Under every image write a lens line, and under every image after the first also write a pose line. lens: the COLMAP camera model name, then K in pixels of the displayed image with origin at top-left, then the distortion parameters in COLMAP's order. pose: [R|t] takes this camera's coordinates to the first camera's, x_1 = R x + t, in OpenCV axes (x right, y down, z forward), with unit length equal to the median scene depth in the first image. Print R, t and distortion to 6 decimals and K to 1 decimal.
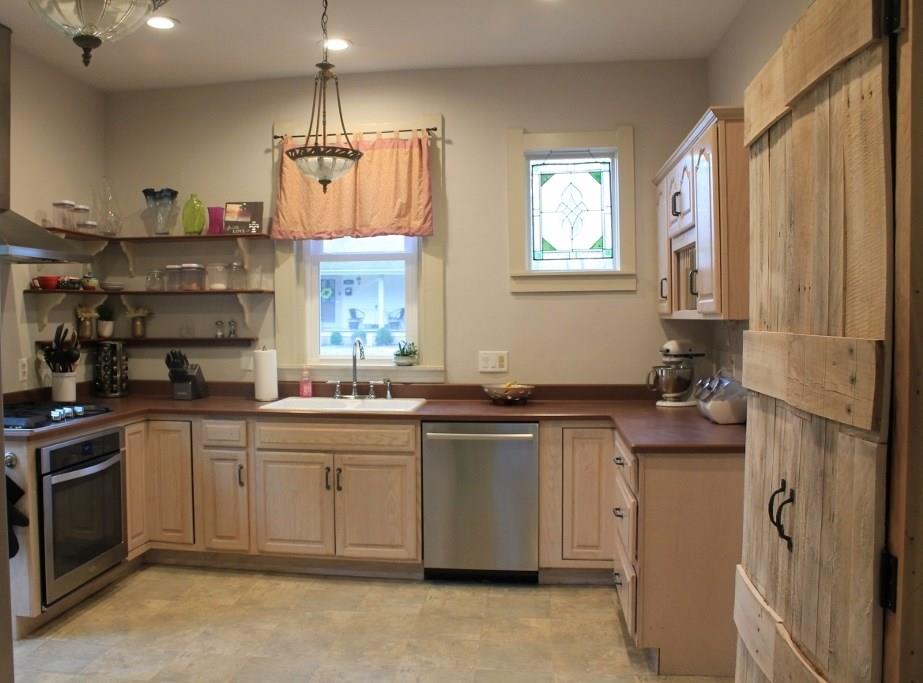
lens RADIAL K [[843.9, 0, 414.5], [0, 843.9, 339.7], [0, 0, 1]] dist [-0.149026, 0.016928]
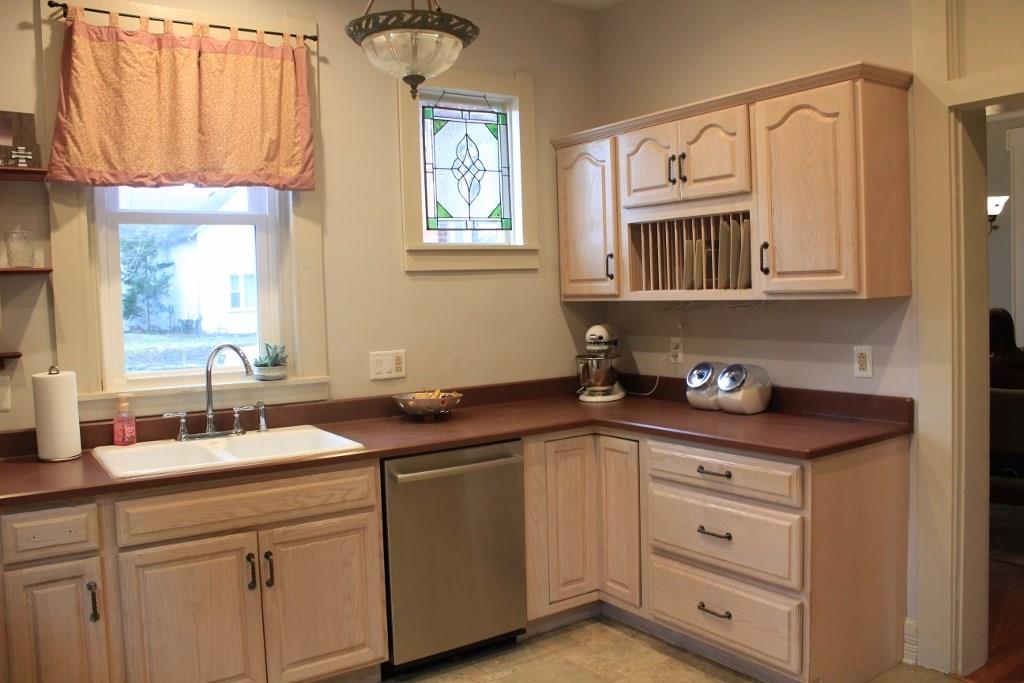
lens RADIAL K [[850.1, 0, 522.0], [0, 850.1, 334.9], [0, 0, 1]] dist [-0.172310, 0.152327]
pose [[0.724010, -0.049588, 0.688005, -0.339268], [0.040212, 0.998751, 0.029669, -0.017901], [-0.688617, 0.006185, 0.725099, 0.382723]]
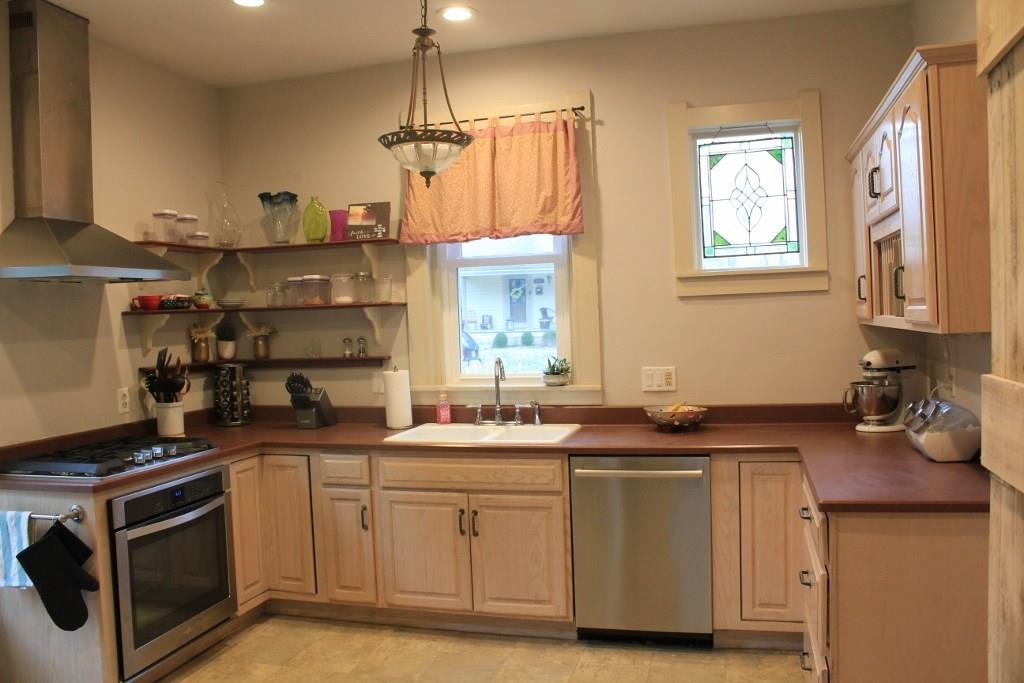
lens RADIAL K [[845.6, 0, 512.0], [0, 845.6, 341.5], [0, 0, 1]] dist [-0.175378, 0.150553]
pose [[0.992407, -0.024836, -0.120467, 0.050255], [0.025484, 0.999668, 0.003846, -0.019045], [0.120332, -0.006887, 0.992710, 0.145192]]
